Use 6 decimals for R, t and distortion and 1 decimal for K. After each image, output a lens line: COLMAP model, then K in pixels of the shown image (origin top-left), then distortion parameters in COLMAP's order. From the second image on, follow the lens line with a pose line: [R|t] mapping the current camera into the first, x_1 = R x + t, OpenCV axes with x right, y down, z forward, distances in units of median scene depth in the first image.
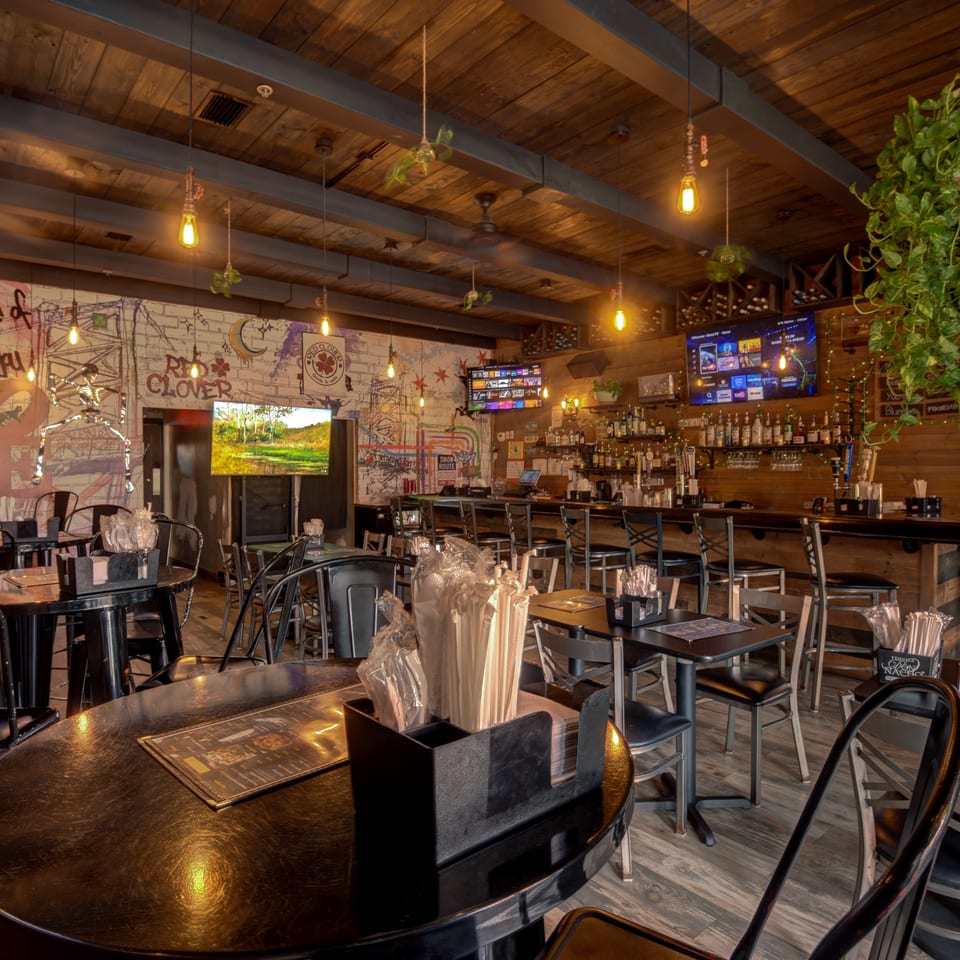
lens RADIAL K [[661.1, 0, 476.4], [0, 661.1, 474.9], [0, 0, 1]] dist [0.017431, -0.051405]
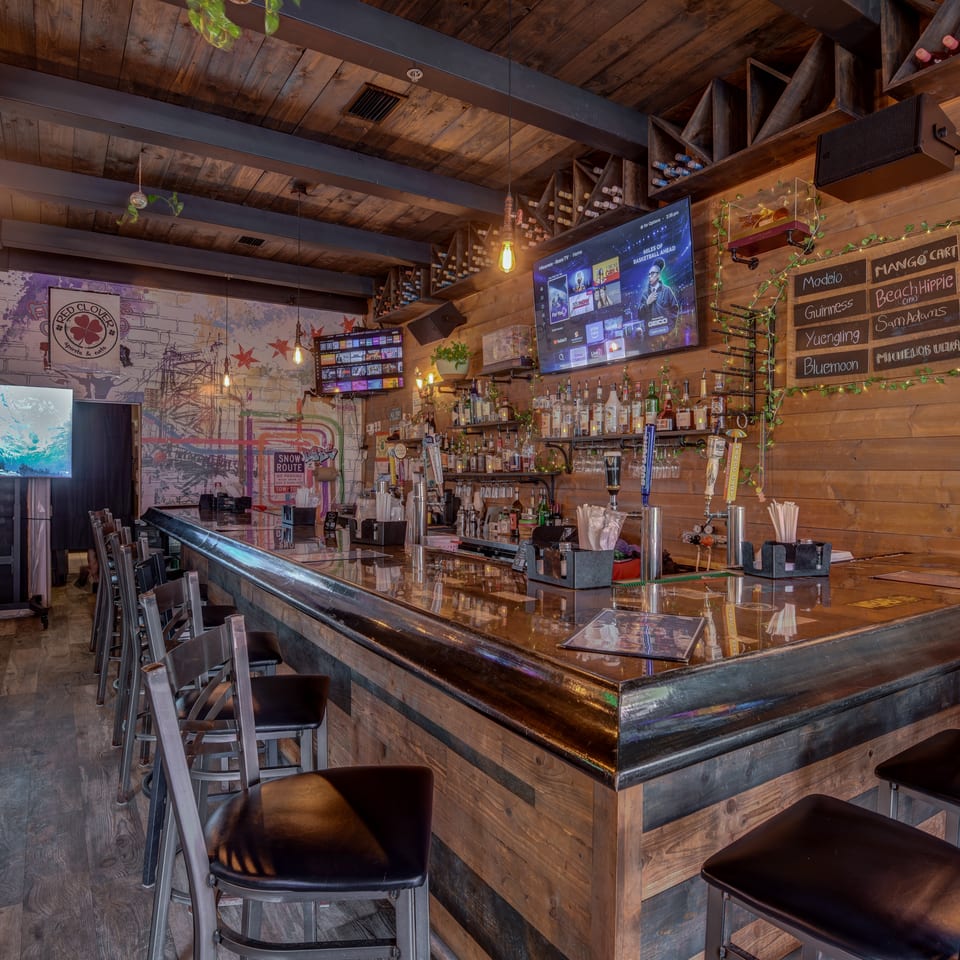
lens RADIAL K [[661.1, 0, 476.4], [0, 661.1, 474.9], [0, 0, 1]] dist [0.017431, -0.051405]
pose [[0.989854, 0.009009, -0.141804, 0.319081], [-0.009587, 0.999948, -0.003393, -0.004376], [0.141766, 0.004718, 0.989889, 0.320020]]
